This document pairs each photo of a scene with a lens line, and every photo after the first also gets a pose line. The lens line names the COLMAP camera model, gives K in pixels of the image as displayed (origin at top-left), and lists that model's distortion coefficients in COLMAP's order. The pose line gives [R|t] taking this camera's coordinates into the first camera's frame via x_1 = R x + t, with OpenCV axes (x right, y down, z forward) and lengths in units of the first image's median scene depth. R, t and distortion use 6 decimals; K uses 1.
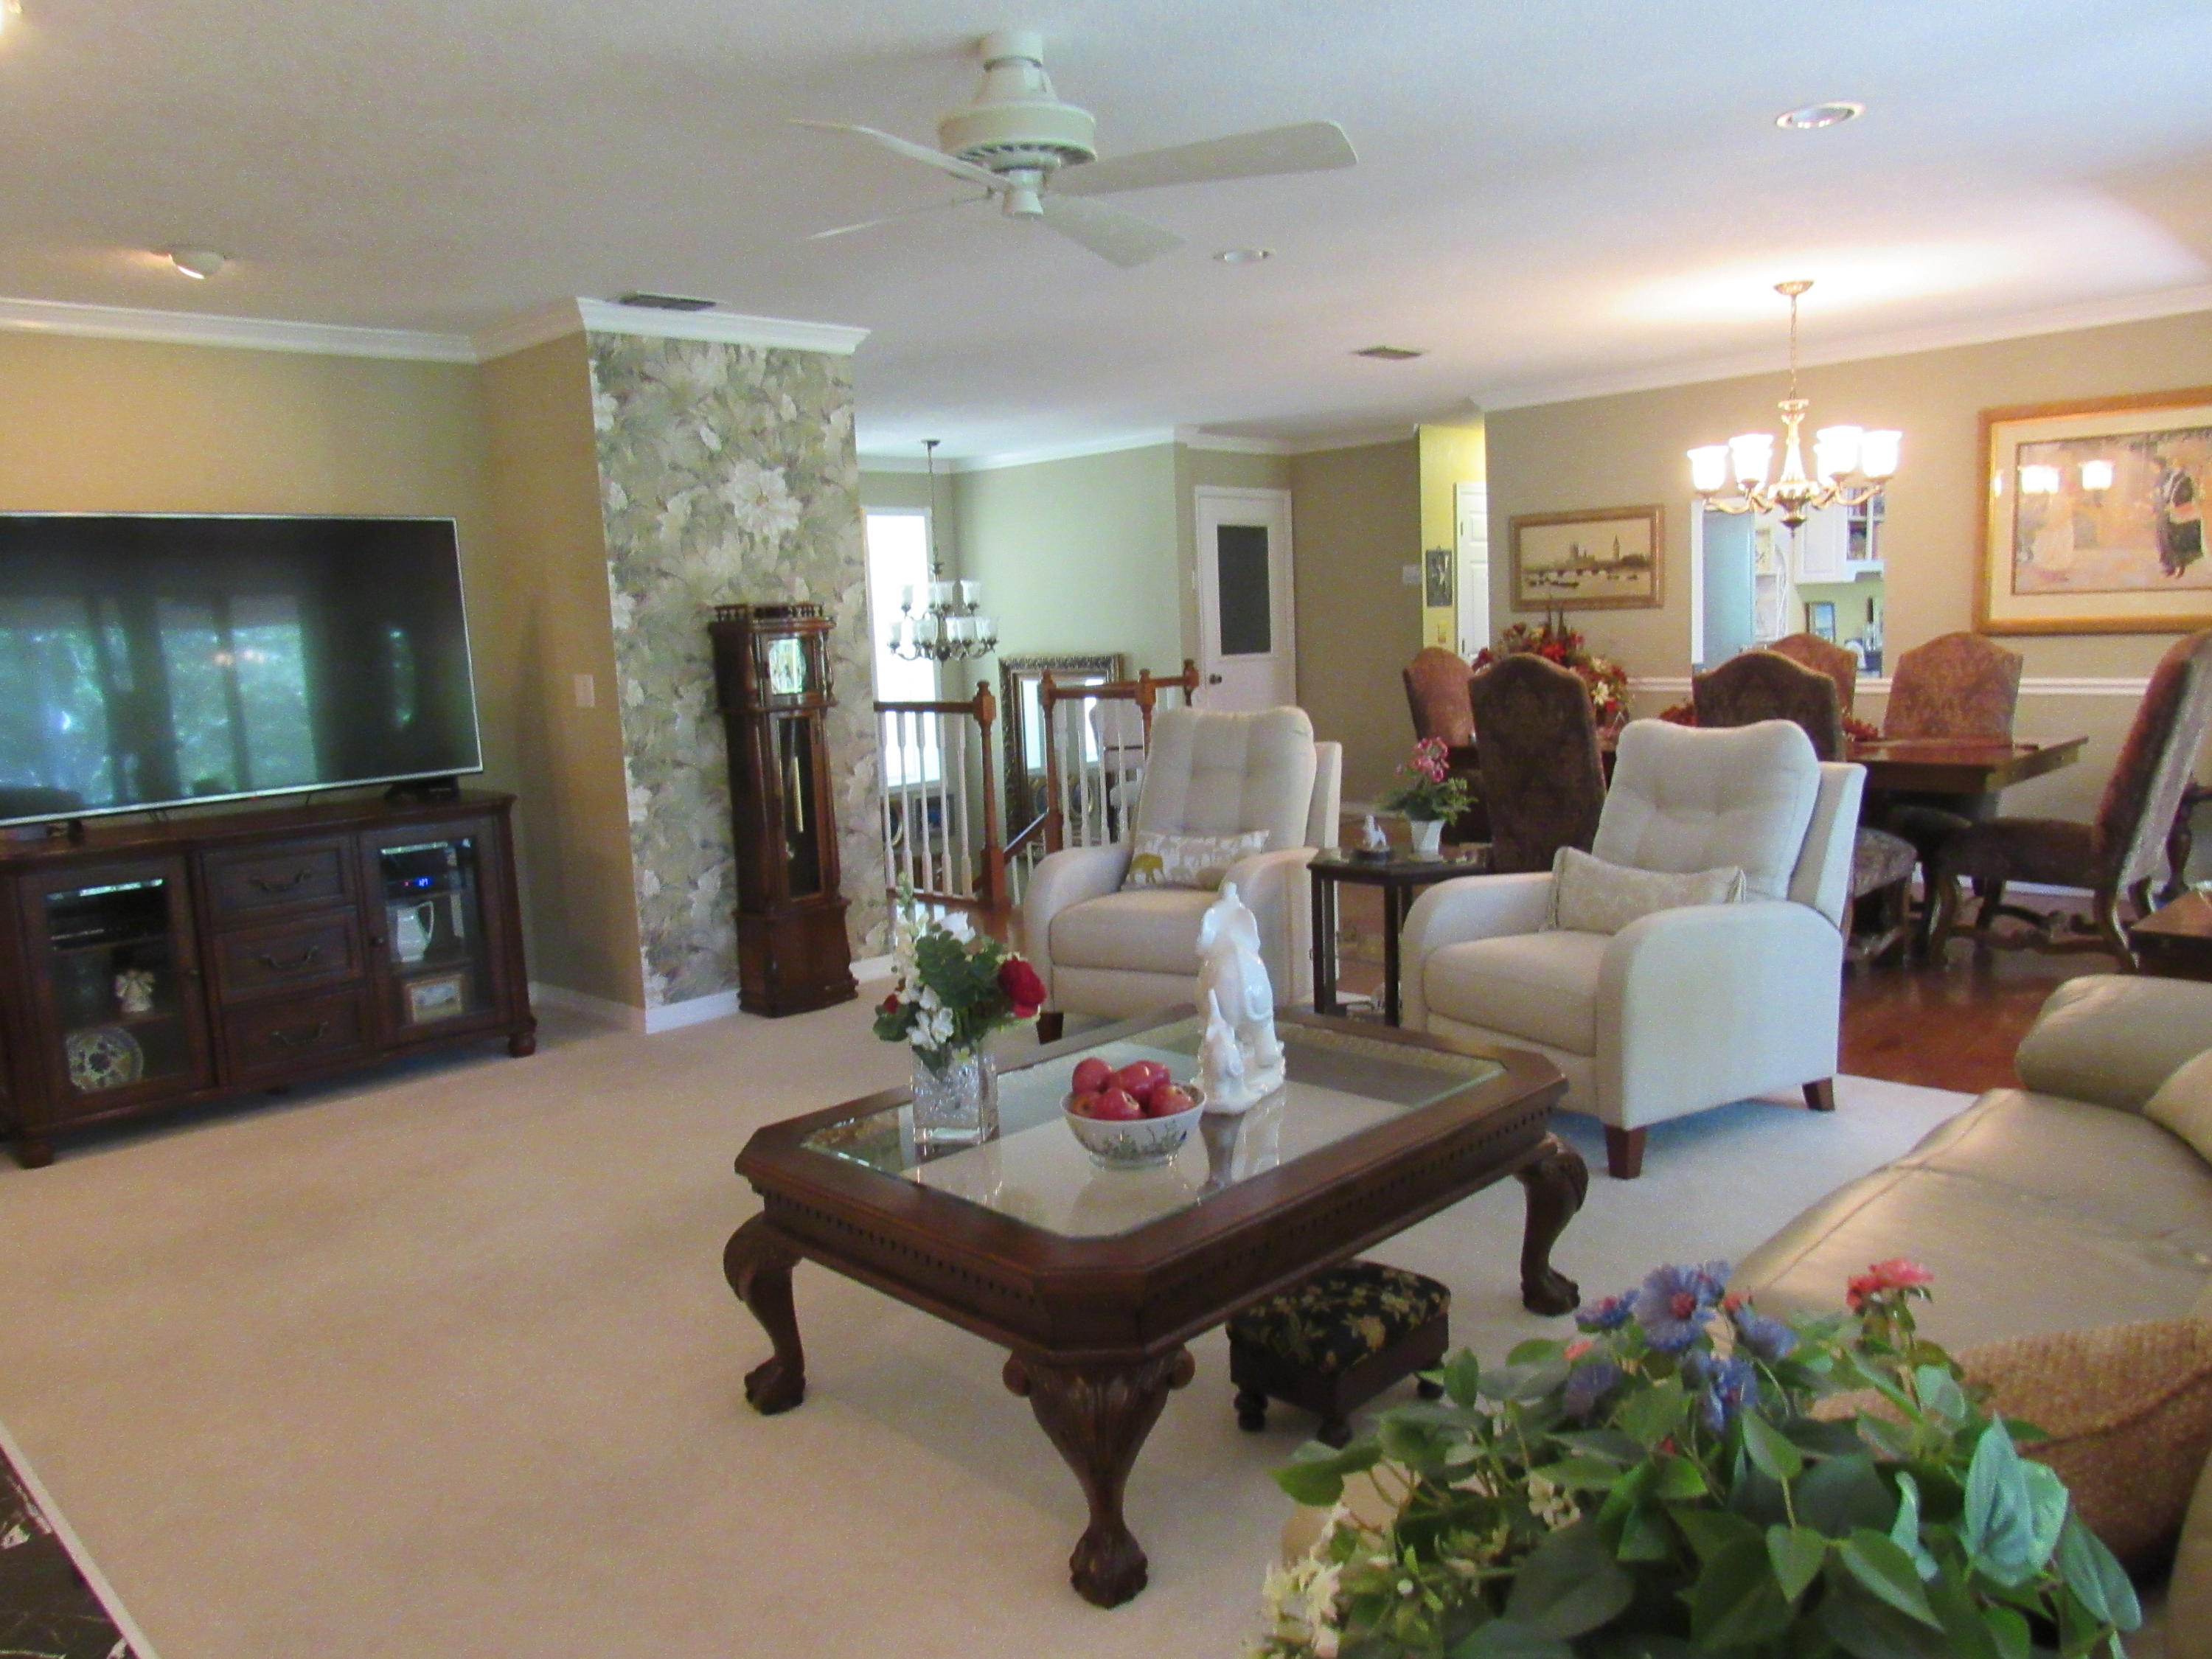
lens RADIAL K [[1577.9, 0, 1106.0], [0, 1577.9, 829.5], [0, 0, 1]] dist [0.068947, 0.001549]
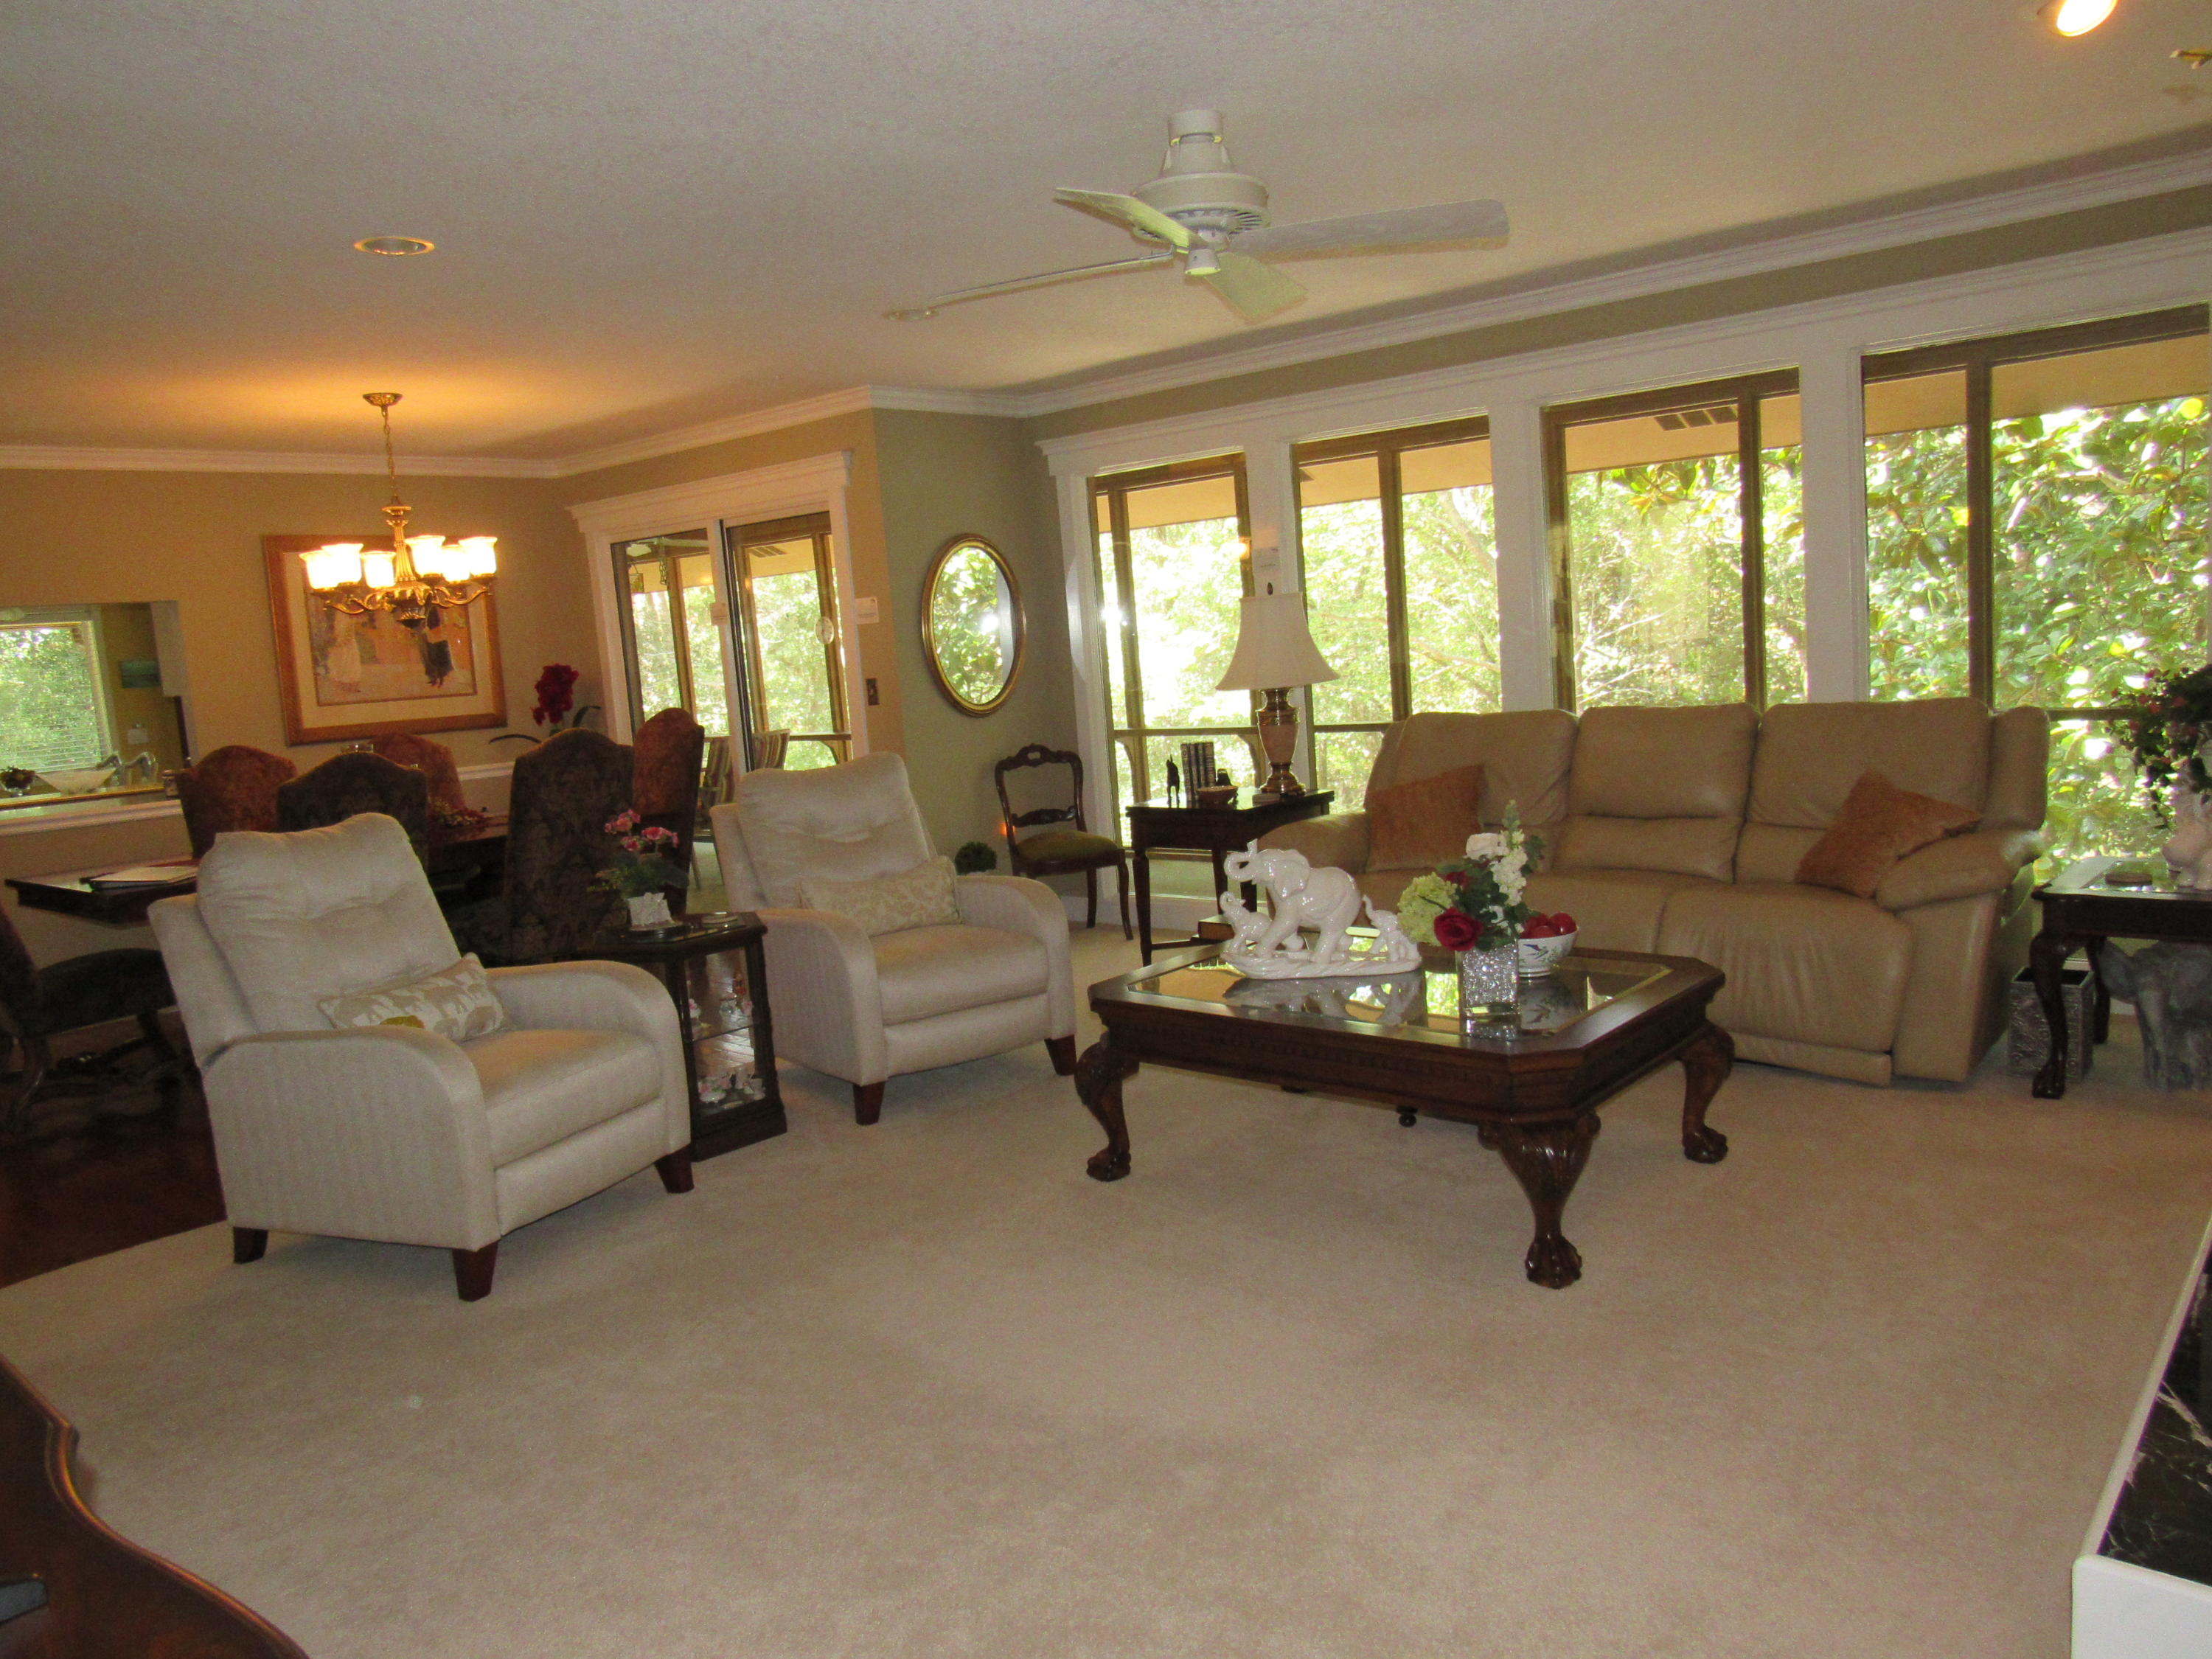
lens RADIAL K [[1584.7, 0, 1106.0], [0, 1584.7, 829.5], [0, 0, 1]] dist [-0.045610, 0.003016]
pose [[-0.063720, -0.090525, 0.993854, -0.557422], [0.205066, 0.973438, 0.101813, -0.067489], [-0.976672, 0.210293, -0.043464, 0.582320]]
